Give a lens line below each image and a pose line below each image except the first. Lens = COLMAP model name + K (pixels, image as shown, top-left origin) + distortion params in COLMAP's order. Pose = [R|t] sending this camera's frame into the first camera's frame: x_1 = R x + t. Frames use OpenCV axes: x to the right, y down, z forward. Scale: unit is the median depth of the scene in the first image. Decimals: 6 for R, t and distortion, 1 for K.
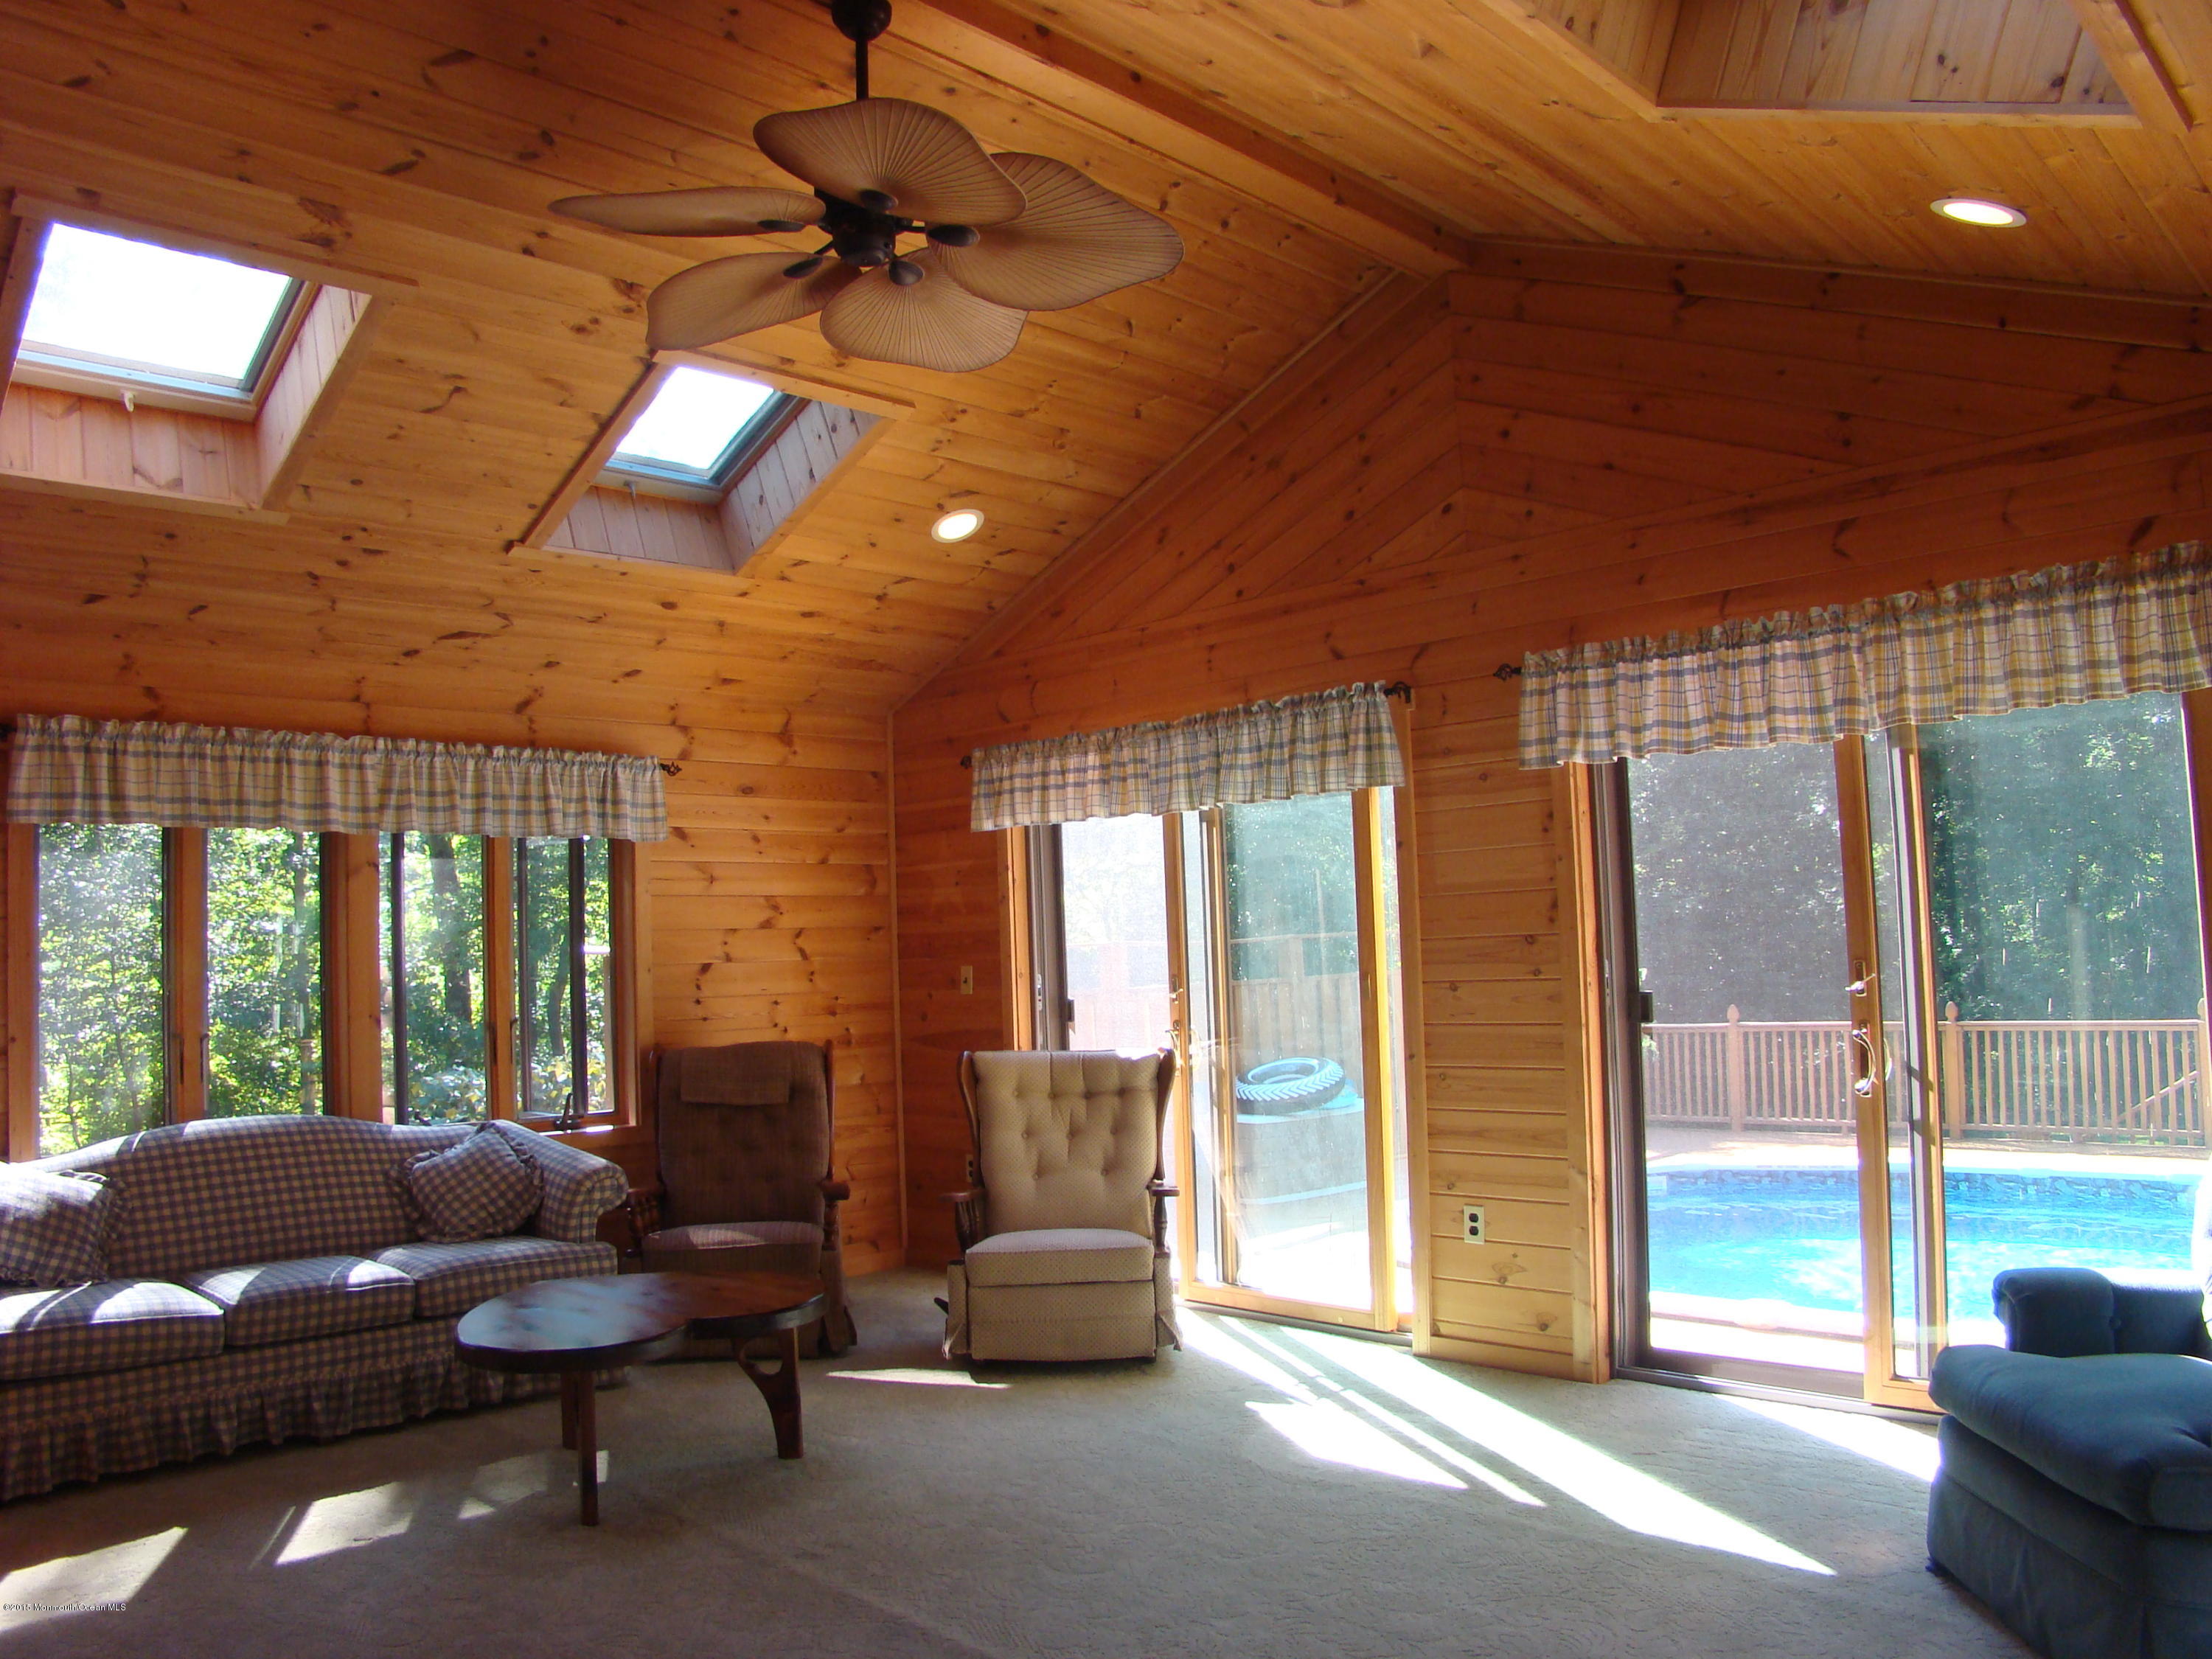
lens RADIAL K [[1640.4, 0, 1079.0], [0, 1640.4, 836.9], [0, 0, 1]] dist [-0.192560, 0.101462]
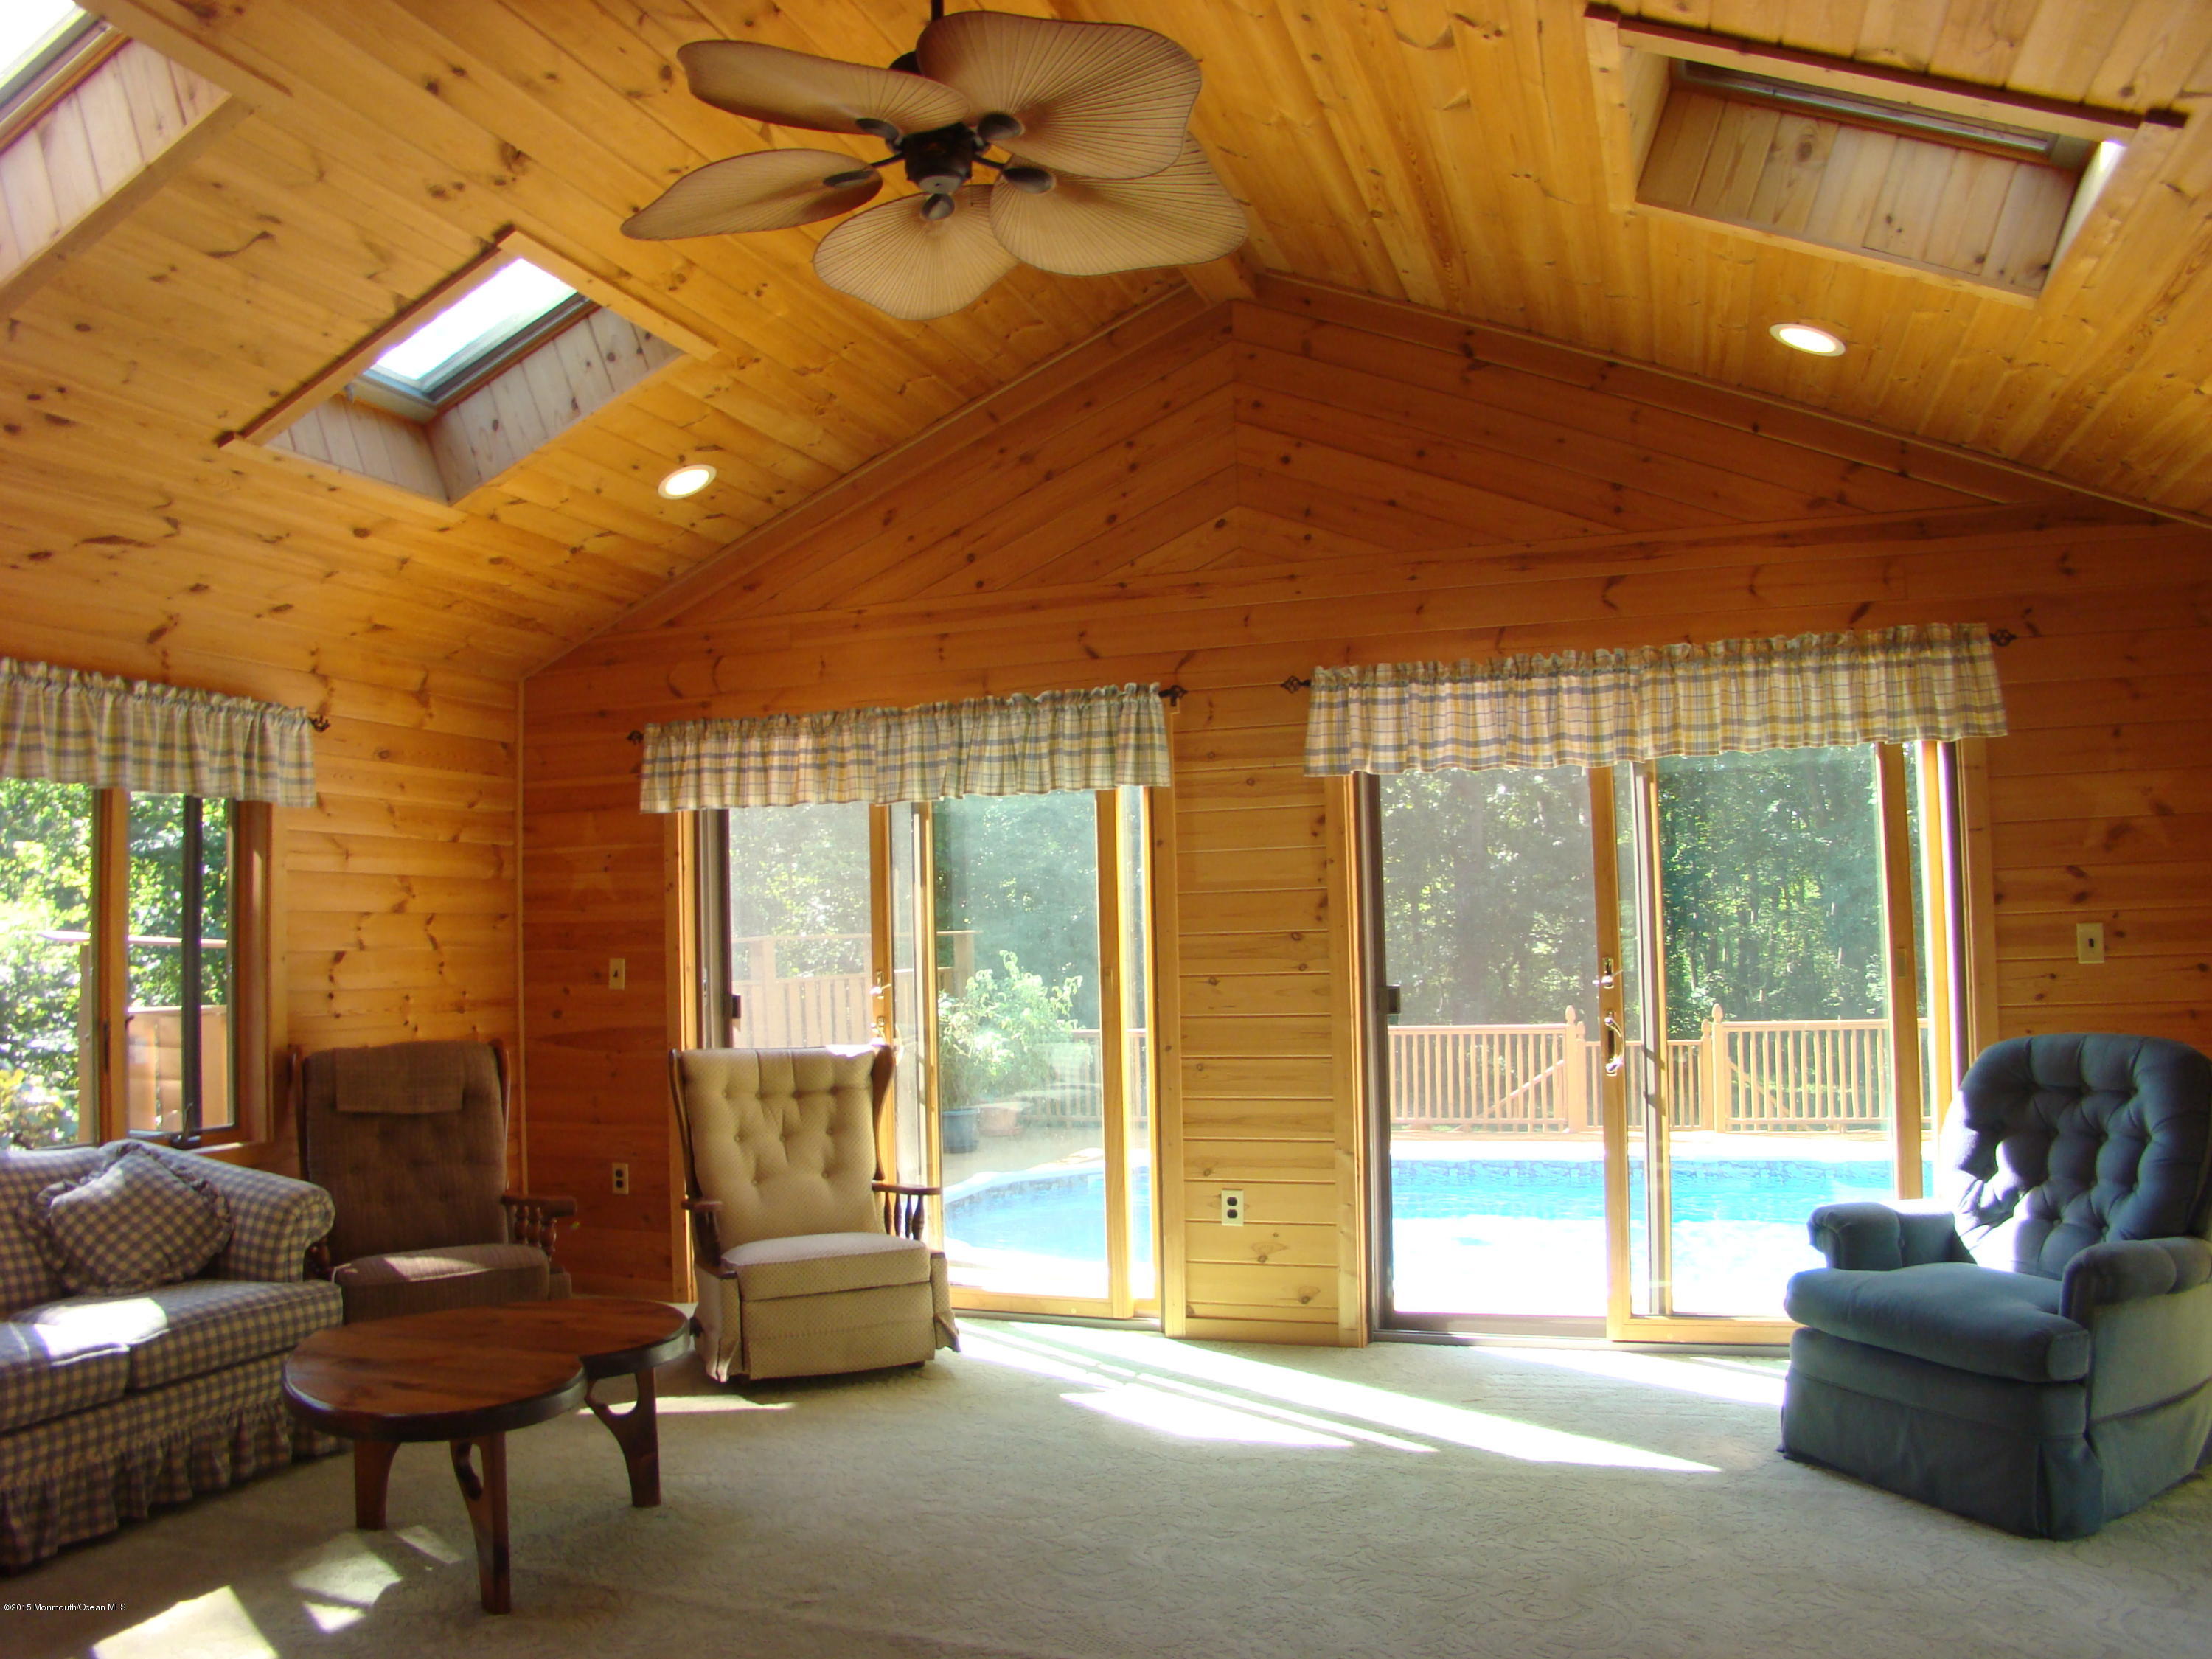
lens RADIAL K [[1640.4, 0, 1079.0], [0, 1640.4, 836.9], [0, 0, 1]] dist [-0.192560, 0.101462]
pose [[0.897359, 0.040413, 0.439448, -0.312453], [-0.037600, 0.999179, -0.015108, 0.018966], [-0.439697, -0.002966, 0.898141, 0.092183]]
